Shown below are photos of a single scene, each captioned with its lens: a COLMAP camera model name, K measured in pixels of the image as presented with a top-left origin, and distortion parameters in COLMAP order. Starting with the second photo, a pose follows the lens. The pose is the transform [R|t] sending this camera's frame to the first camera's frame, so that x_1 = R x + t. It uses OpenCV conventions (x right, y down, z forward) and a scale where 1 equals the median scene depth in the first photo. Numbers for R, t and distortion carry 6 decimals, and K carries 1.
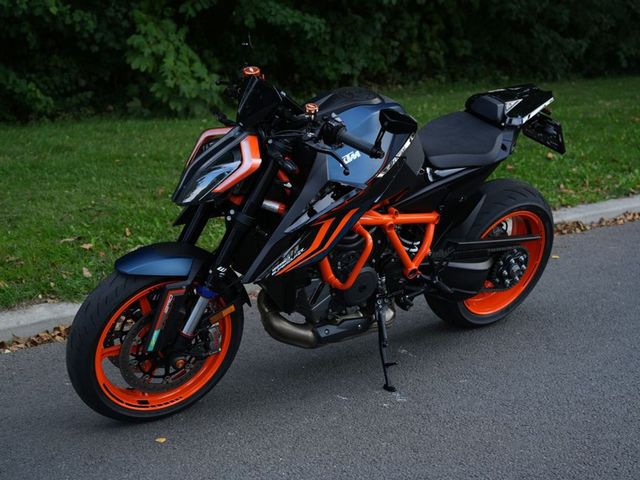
lens RADIAL K [[998.3, 0, 320.0], [0, 998.3, 240.0], [0, 0, 1]] dist [-0.103581, 1.007810]
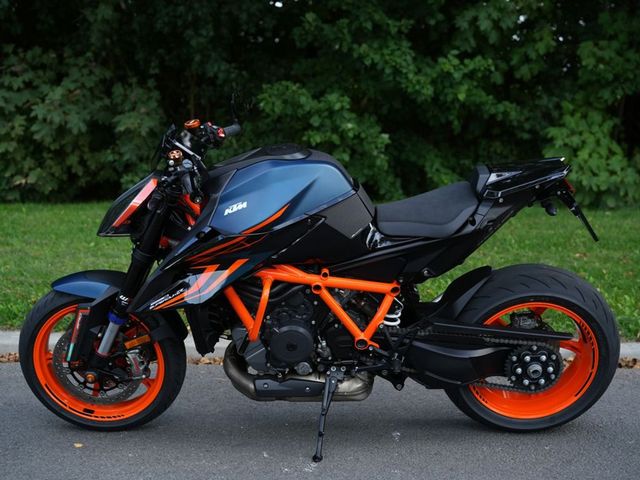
lens RADIAL K [[986.9, 0, 316.0], [0, 986.9, 240.3], [0, 0, 1]] dist [-0.100276, 0.921451]
pose [[0.797552, 0.094312, -0.595832, 0.655093], [-0.155129, 0.986551, -0.051491, -0.009417], [0.582963, 0.133497, 0.801457, 0.229008]]
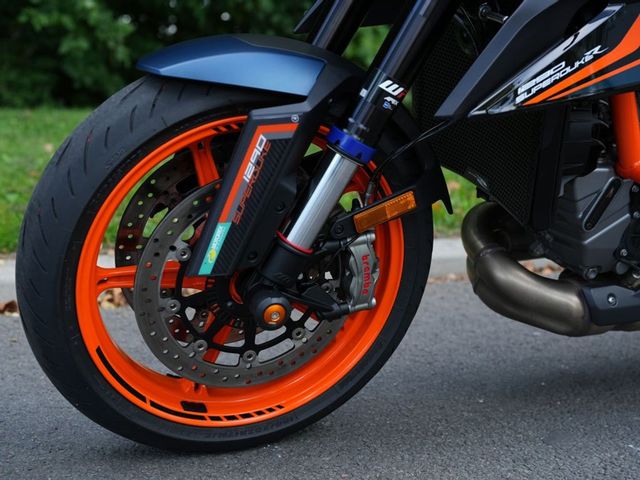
lens RADIAL K [[998.3, 0, 320.0], [0, 998.3, 240.0], [0, 0, 1]] dist [-0.103581, 1.007810]
pose [[0.980781, 0.065177, -0.183904, -0.044329], [-0.078815, 0.994578, -0.067842, 0.112025], [0.178485, 0.081032, 0.980600, 0.554919]]
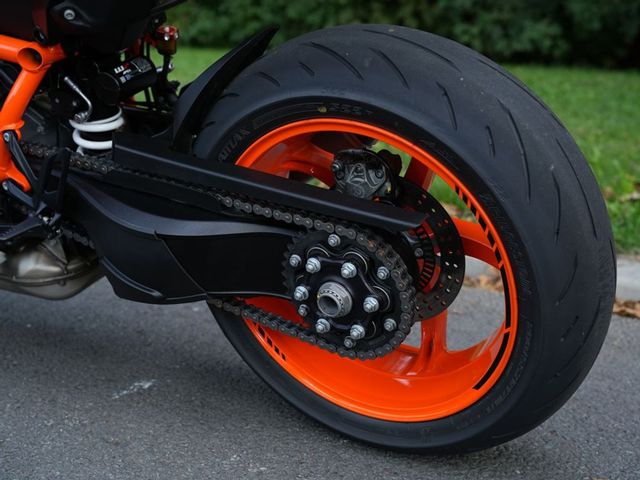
lens RADIAL K [[986.9, 0, 316.0], [0, 986.9, 240.3], [0, 0, 1]] dist [-0.100276, 0.921451]
pose [[0.364183, 0.235197, -0.901140, 0.587019], [-0.261867, 0.954410, 0.143271, -0.041157], [0.893754, 0.183802, 0.409170, 1.033325]]
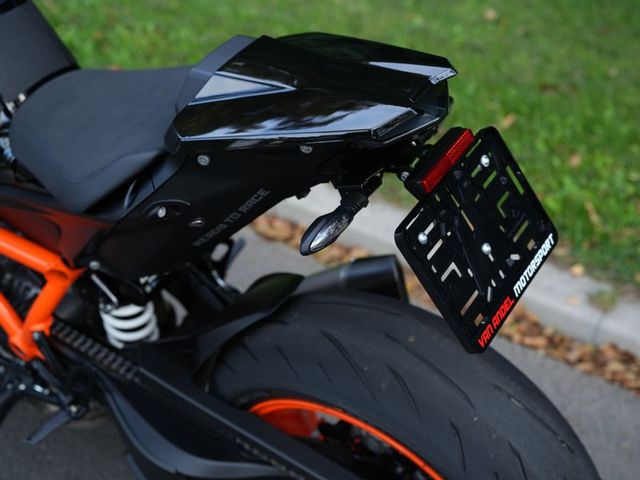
lens RADIAL K [[998.3, 0, 320.0], [0, 998.3, 240.0], [0, 0, 1]] dist [-0.103581, 1.007810]
pose [[0.310501, 0.474335, -0.823769, 0.522752], [-0.300721, 0.871110, 0.388244, -0.245295], [0.901752, 0.127174, 0.413123, 1.004100]]
